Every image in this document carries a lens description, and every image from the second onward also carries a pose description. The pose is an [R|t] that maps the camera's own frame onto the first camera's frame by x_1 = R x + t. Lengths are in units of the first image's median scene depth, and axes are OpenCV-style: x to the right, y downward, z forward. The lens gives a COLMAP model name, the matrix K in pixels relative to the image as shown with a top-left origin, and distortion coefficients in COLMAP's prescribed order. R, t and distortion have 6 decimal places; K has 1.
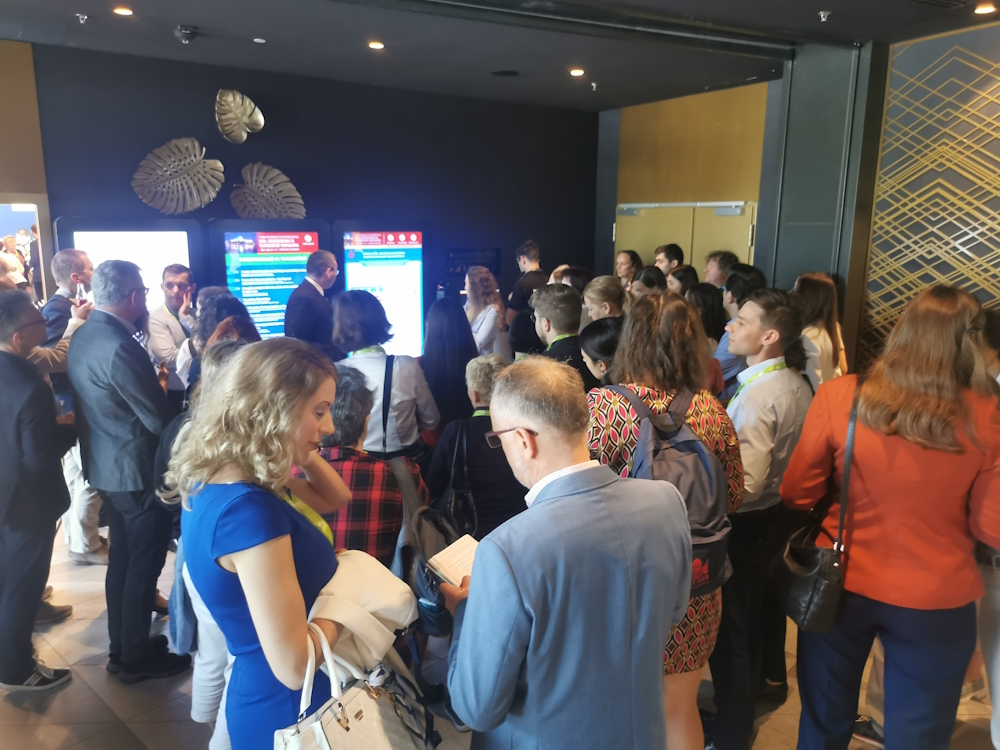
lens RADIAL K [[780.1, 0, 500.0], [0, 780.1, 375.0], [0, 0, 1]] dist [-0.002914, 0.008128]
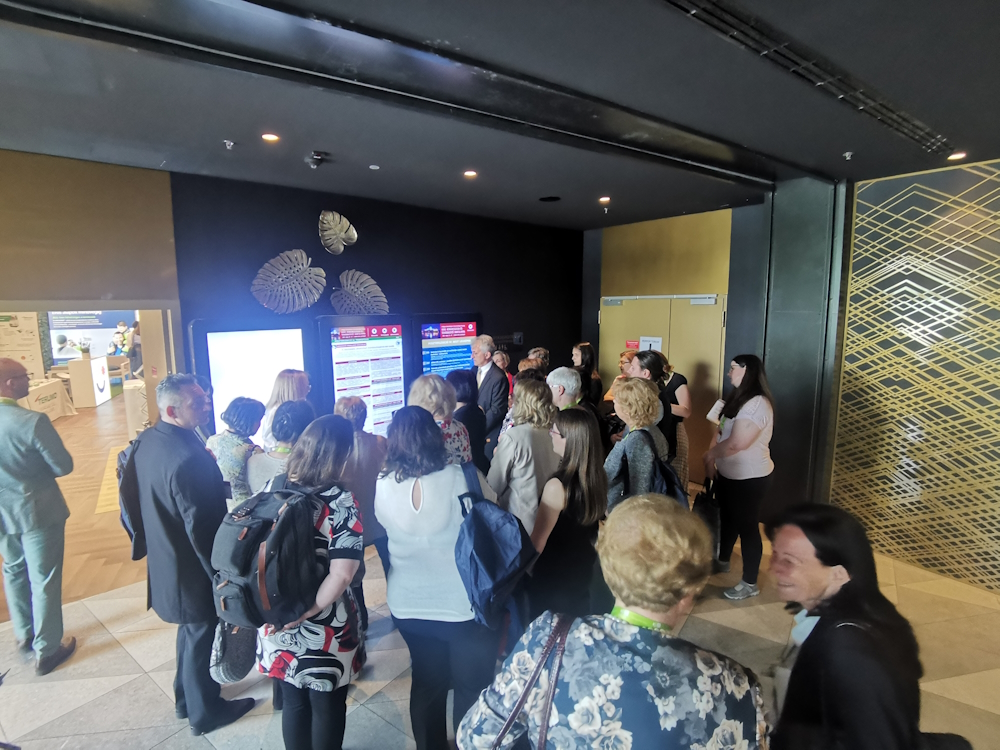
lens RADIAL K [[503.5, 0, 500.0], [0, 503.5, 375.0], [0, 0, 1]] dist [-0.031171, -0.001169]
pose [[0.990231, -0.036913, 0.134462, -0.239583], [0.043603, 0.997935, -0.047159, -0.075515], [-0.132443, 0.052561, 0.989796, 0.252609]]
